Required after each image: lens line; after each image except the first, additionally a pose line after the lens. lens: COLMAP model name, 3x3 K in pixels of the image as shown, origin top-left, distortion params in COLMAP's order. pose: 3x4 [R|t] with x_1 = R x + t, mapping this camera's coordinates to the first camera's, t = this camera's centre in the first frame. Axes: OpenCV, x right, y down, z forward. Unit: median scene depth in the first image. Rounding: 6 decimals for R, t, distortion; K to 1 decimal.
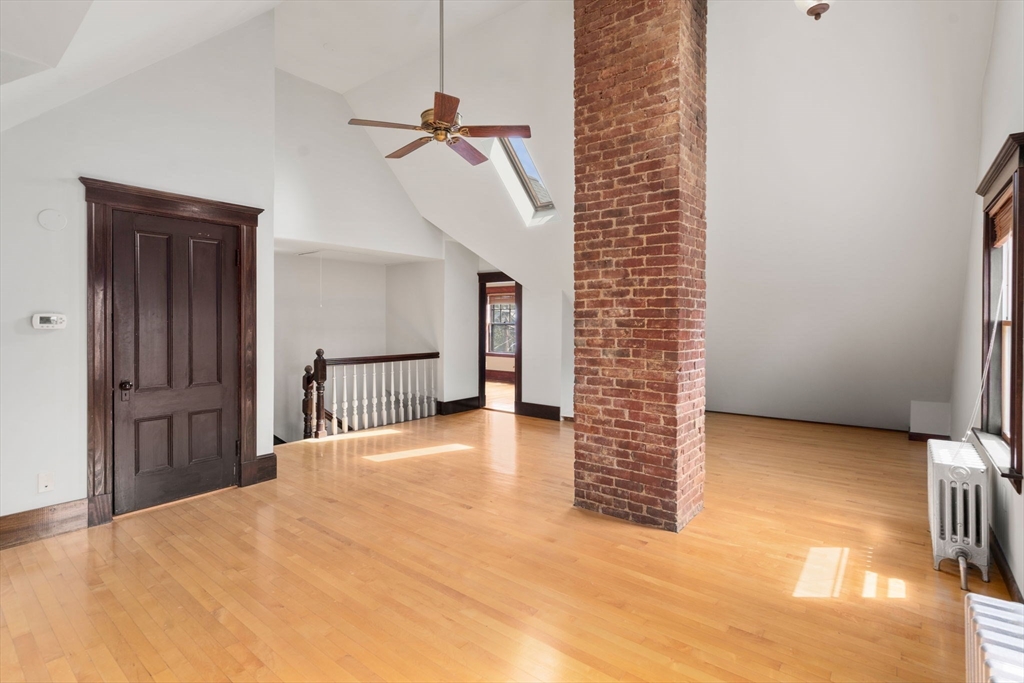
lens RADIAL K [[464.9, 0, 523.9], [0, 464.9, 330.2], [0, 0, 1]] dist [-0.005531, -0.002407]
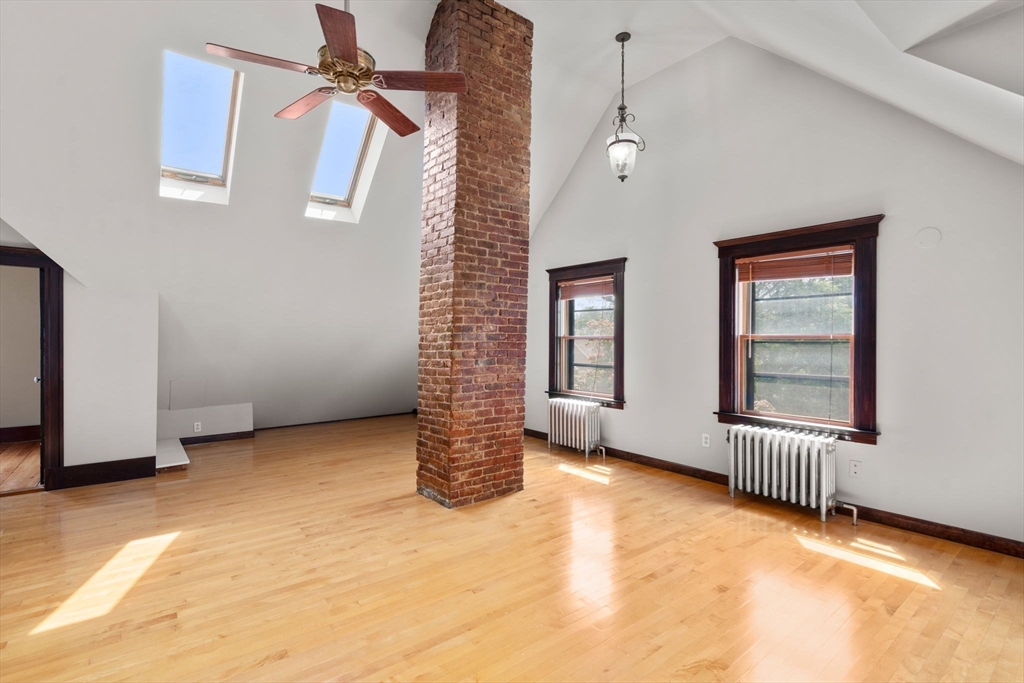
lens RADIAL K [[464.9, 0, 512.9], [0, 464.9, 343.3], [0, 0, 1]] dist [-0.005531, -0.002407]
pose [[0.270207, -0.014341, 0.962695, -0.932162], [0.012443, 0.999858, 0.011402, -0.011842], [-0.962722, 0.008898, 0.270347, 0.613905]]
